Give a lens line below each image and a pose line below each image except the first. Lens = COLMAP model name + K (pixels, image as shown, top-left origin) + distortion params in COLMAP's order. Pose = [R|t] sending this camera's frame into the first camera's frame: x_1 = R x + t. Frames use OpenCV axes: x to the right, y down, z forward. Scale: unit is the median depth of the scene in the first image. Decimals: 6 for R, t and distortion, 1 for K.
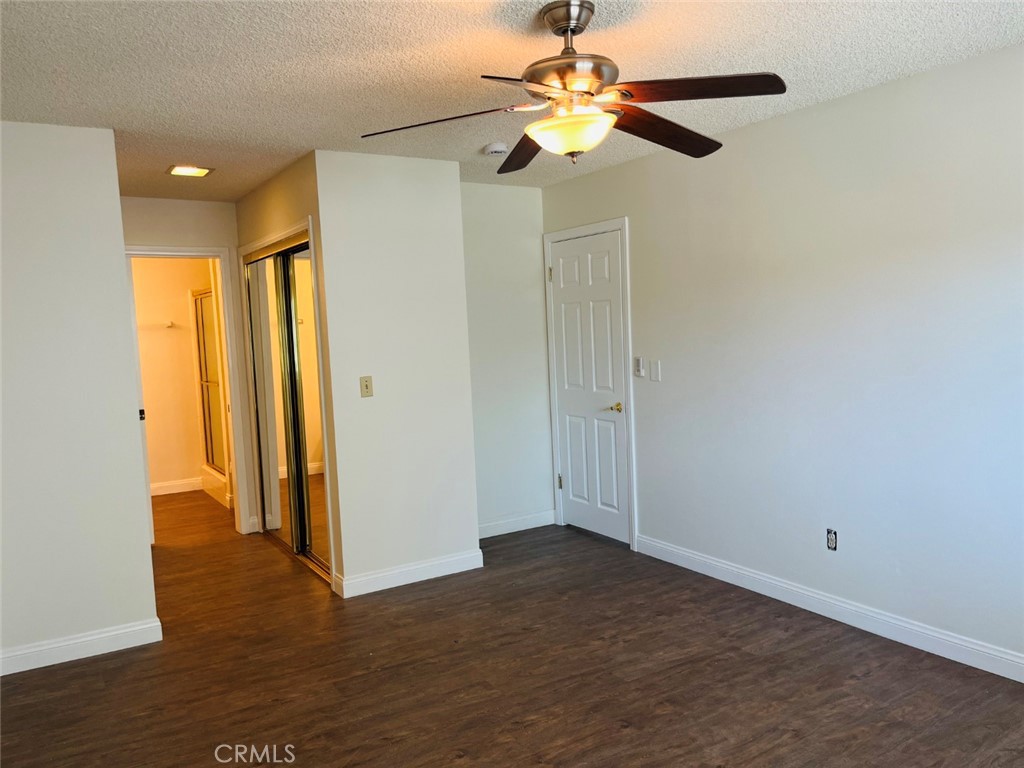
lens RADIAL K [[784.8, 0, 517.4], [0, 784.8, 386.8], [0, 0, 1]] dist [0.011786, -0.039799]
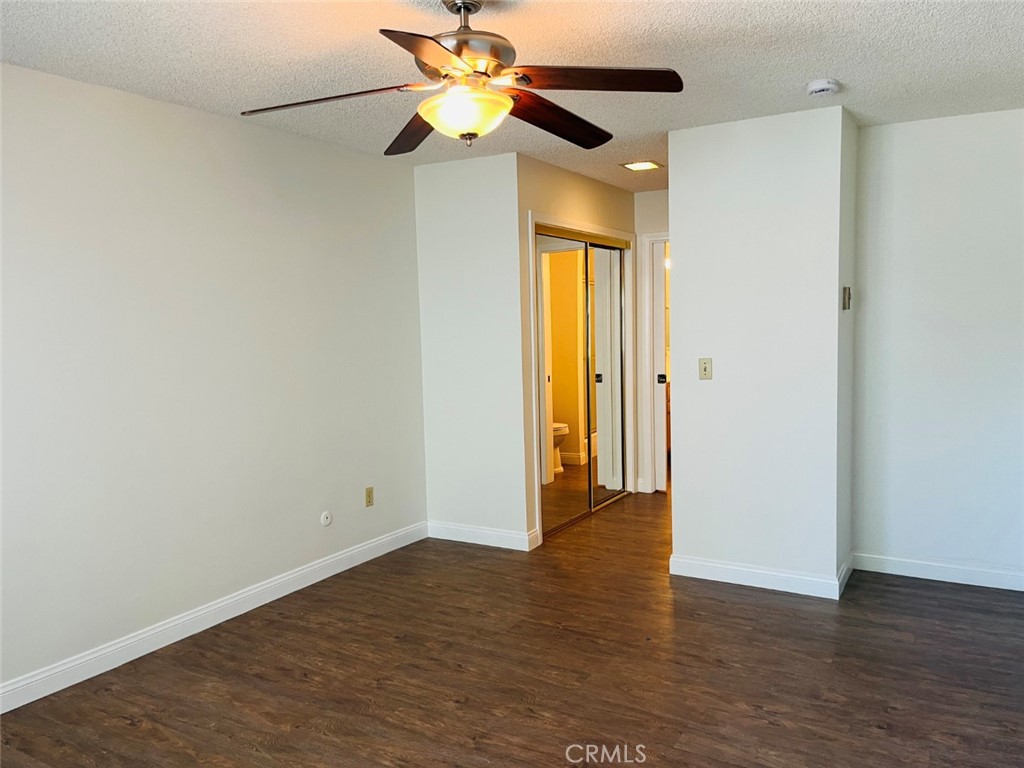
lens RADIAL K [[784.8, 0, 516.5], [0, 784.8, 377.5], [0, 0, 1]] dist [0.011786, -0.039799]
pose [[0.472469, 0.104059, -0.875183, 0.638112], [-0.077212, 0.994075, 0.076512, -0.053508], [0.877959, 0.031425, 0.477704, 0.381440]]
